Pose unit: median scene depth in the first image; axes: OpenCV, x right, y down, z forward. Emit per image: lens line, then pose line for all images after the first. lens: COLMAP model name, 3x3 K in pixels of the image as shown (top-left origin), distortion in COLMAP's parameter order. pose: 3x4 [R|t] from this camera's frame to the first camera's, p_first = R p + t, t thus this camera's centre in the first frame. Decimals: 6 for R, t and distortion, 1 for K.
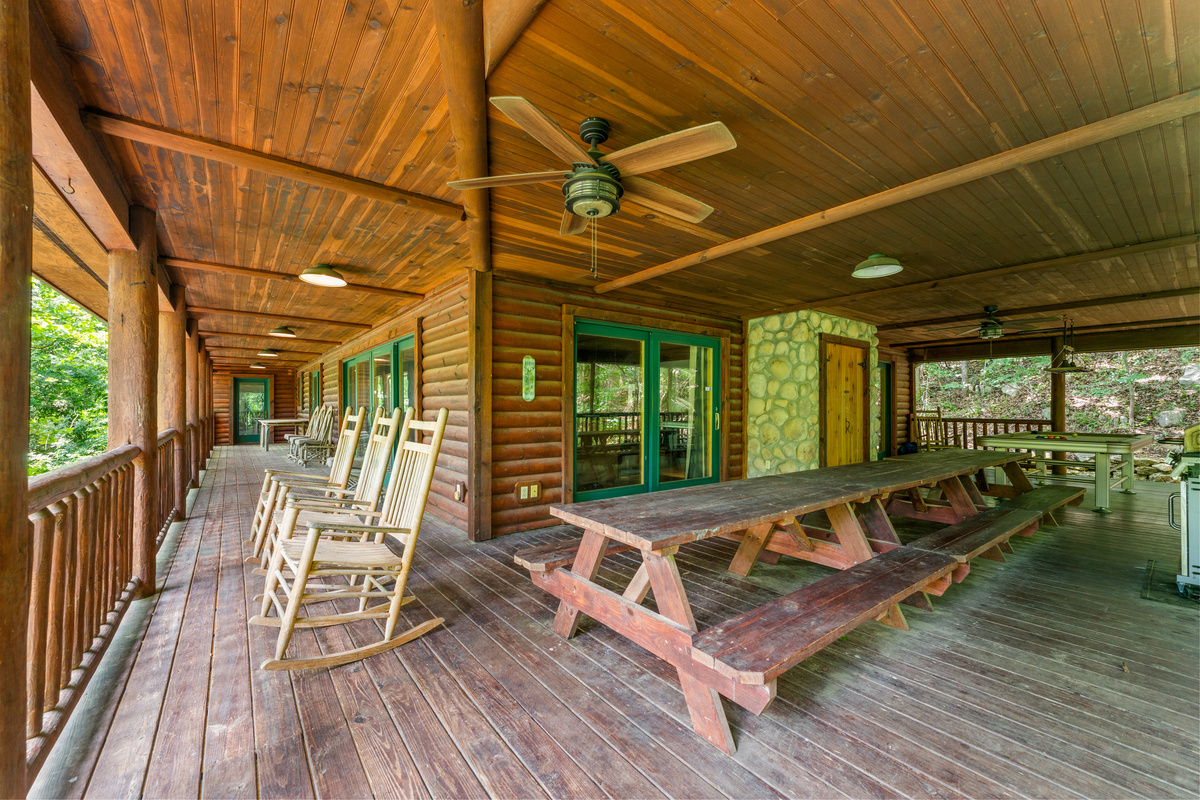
lens RADIAL K [[472.3, 0, 597.9], [0, 472.3, 398.3], [0, 0, 1]] dist [0.000715, -0.000192]
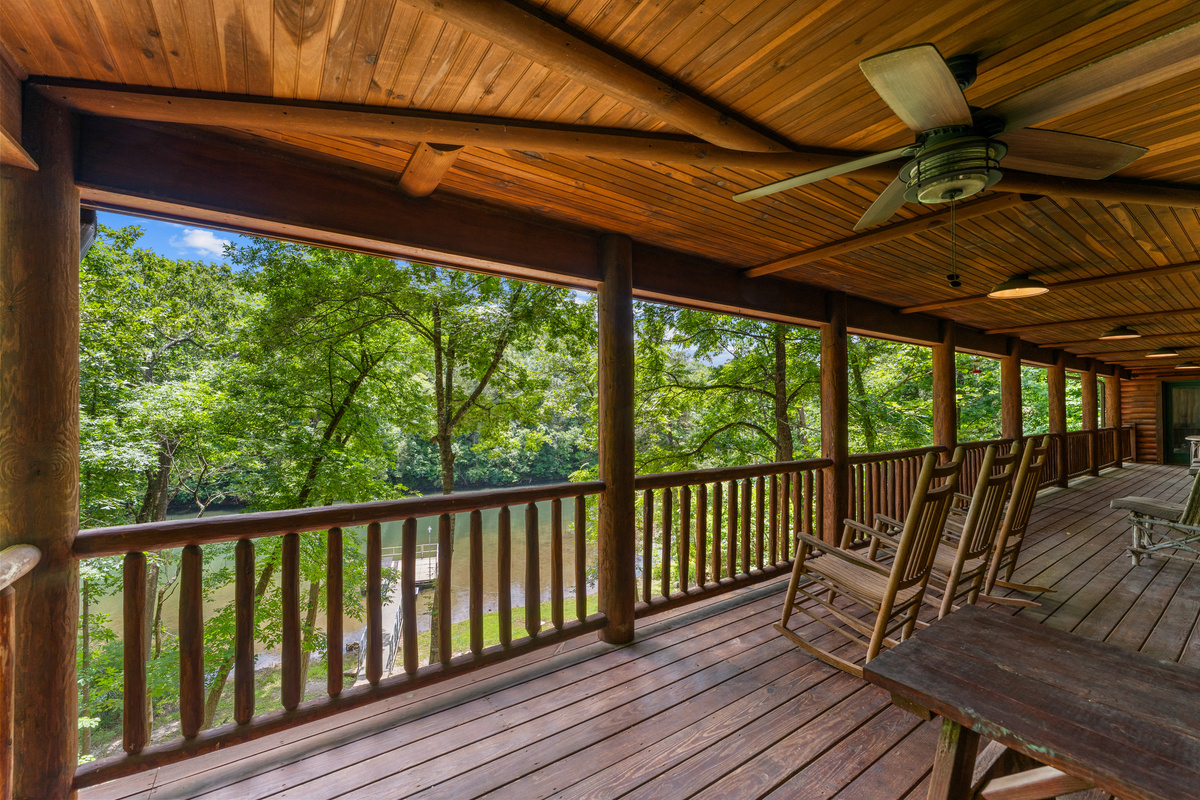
lens RADIAL K [[472.3, 0, 598.0], [0, 472.3, 405.4], [0, 0, 1]] dist [0.000715, -0.000192]
pose [[-0.052977, -0.009543, -0.998550, 0.348972], [0.017882, 0.999785, -0.010504, -0.044099], [0.998436, -0.018412, -0.052795, 0.258910]]
